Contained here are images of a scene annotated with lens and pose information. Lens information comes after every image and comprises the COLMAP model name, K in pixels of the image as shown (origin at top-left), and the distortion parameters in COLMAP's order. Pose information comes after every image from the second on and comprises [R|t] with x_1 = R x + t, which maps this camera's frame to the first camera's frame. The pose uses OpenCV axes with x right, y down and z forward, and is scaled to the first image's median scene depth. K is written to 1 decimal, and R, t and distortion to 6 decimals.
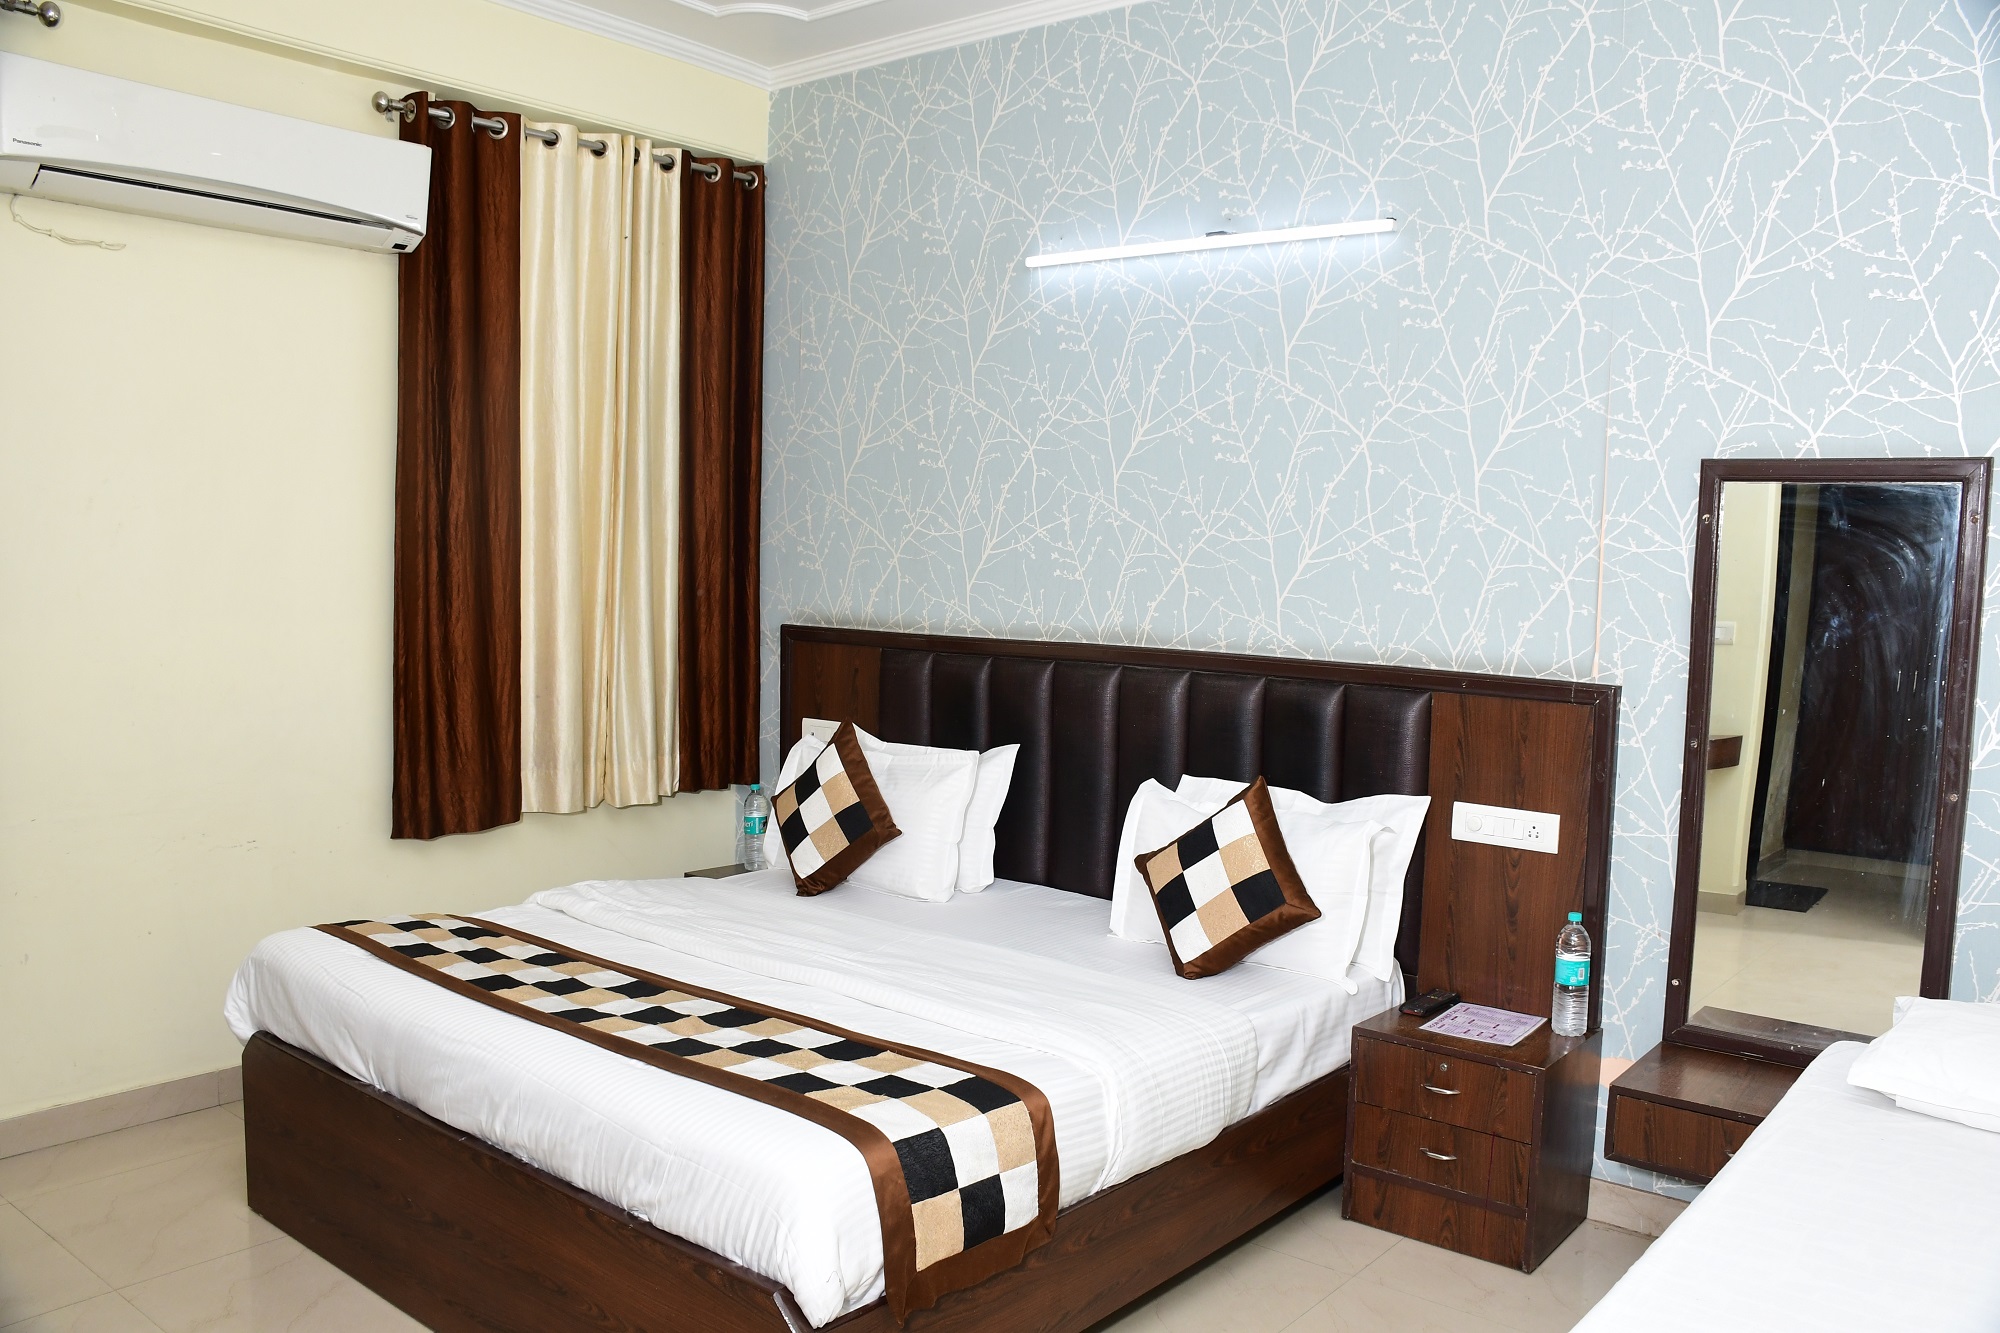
lens RADIAL K [[1563.3, 0, 1045.2], [0, 1563.3, 670.5], [0, 0, 1]] dist [-0.116518, 0.002430]
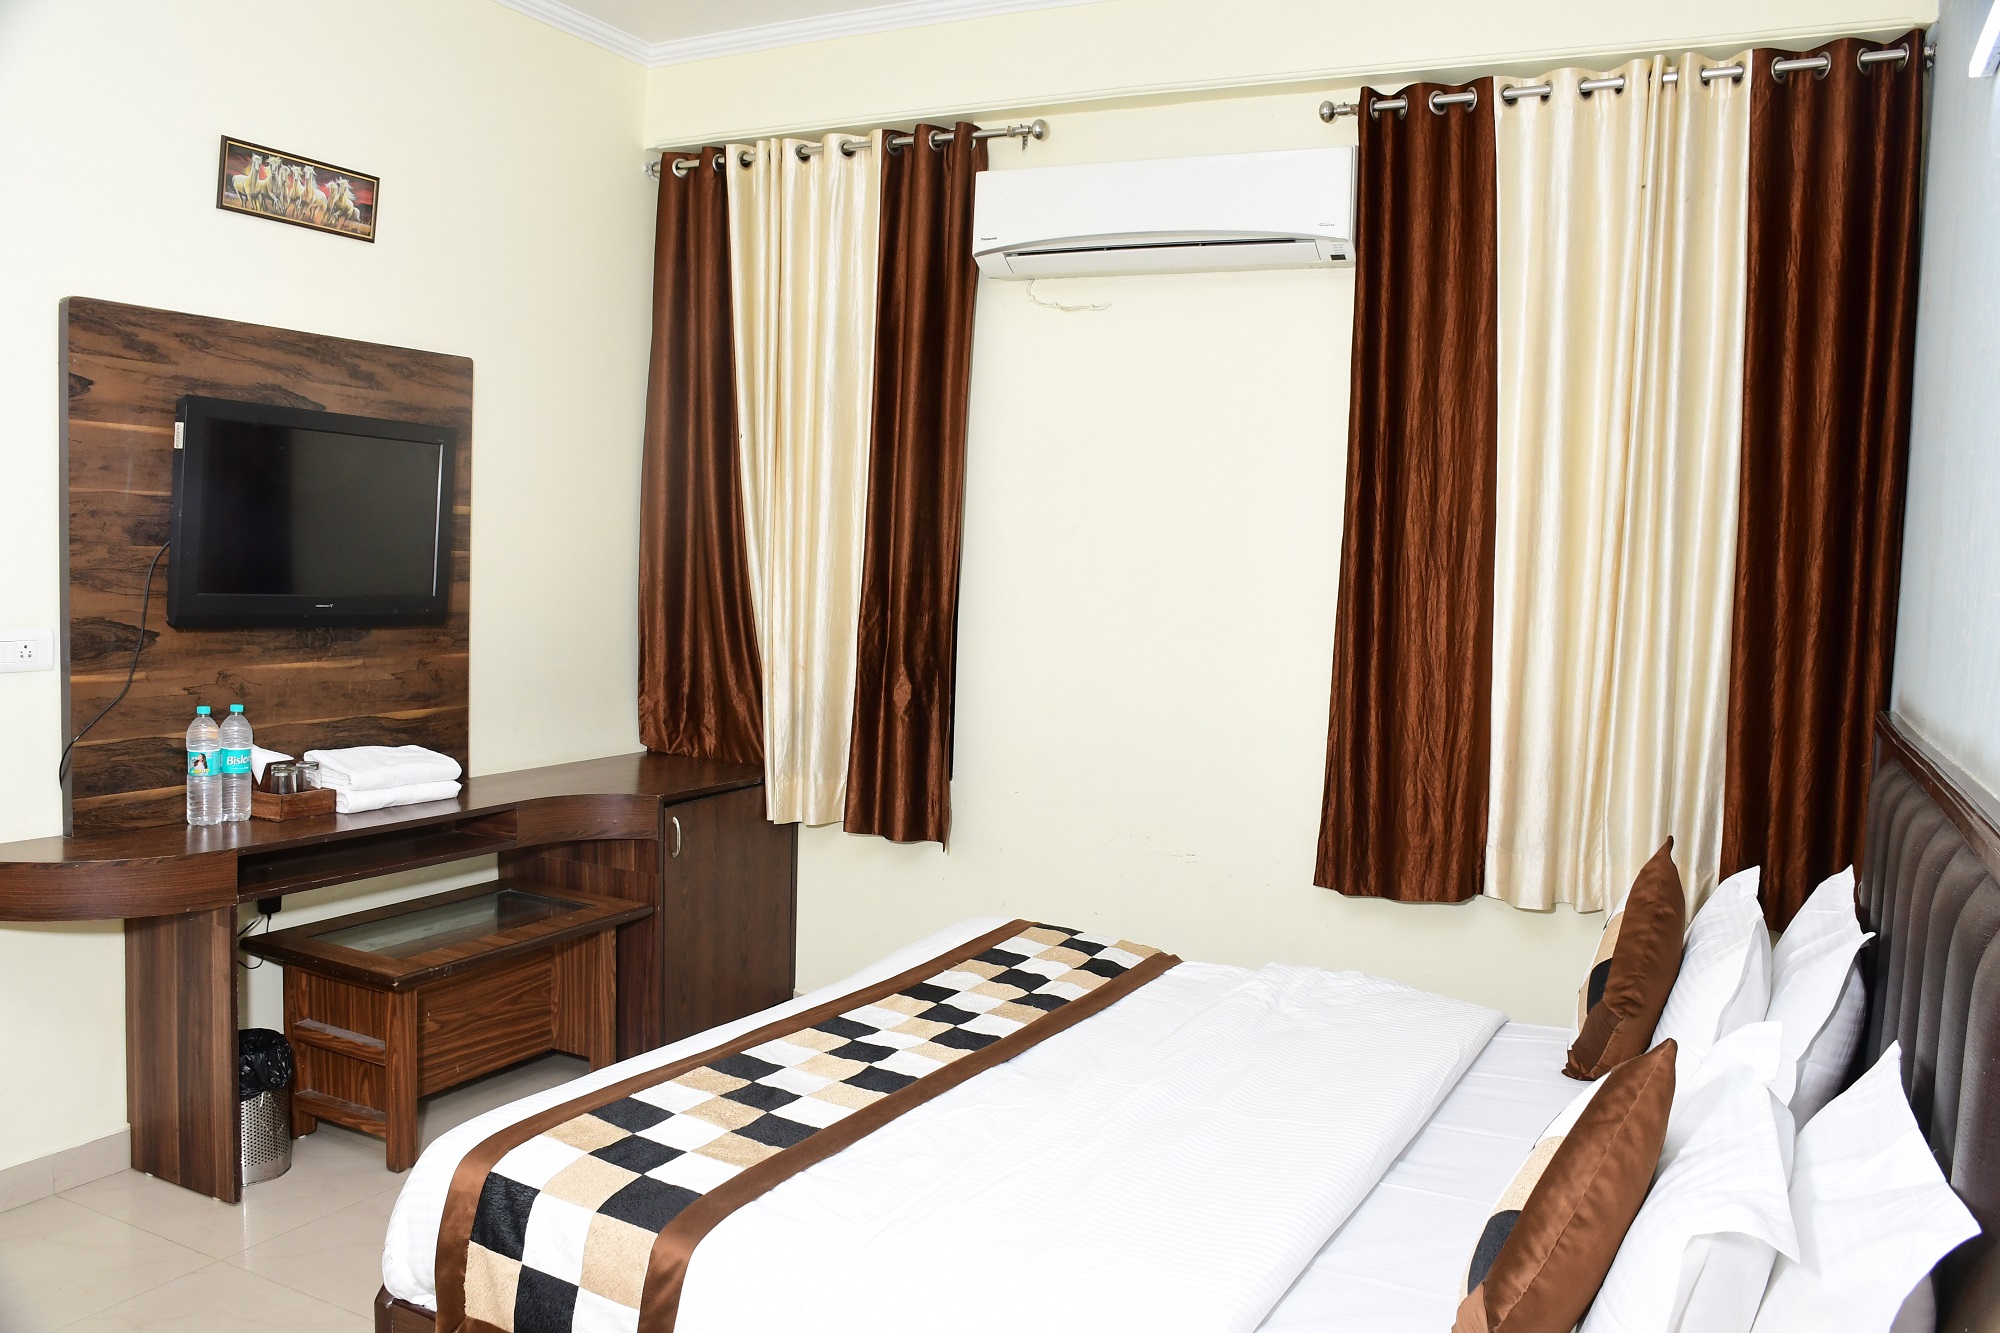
lens RADIAL K [[1603.6, 0, 1000.6], [0, 1603.6, 602.3], [0, 0, 1]] dist [-0.099316, -0.002451]
pose [[0.189861, 0.009437, -0.981766, 0.575947], [-0.107272, 0.994167, -0.011189, -0.036079], [0.975933, 0.107440, 0.189766, 0.712289]]
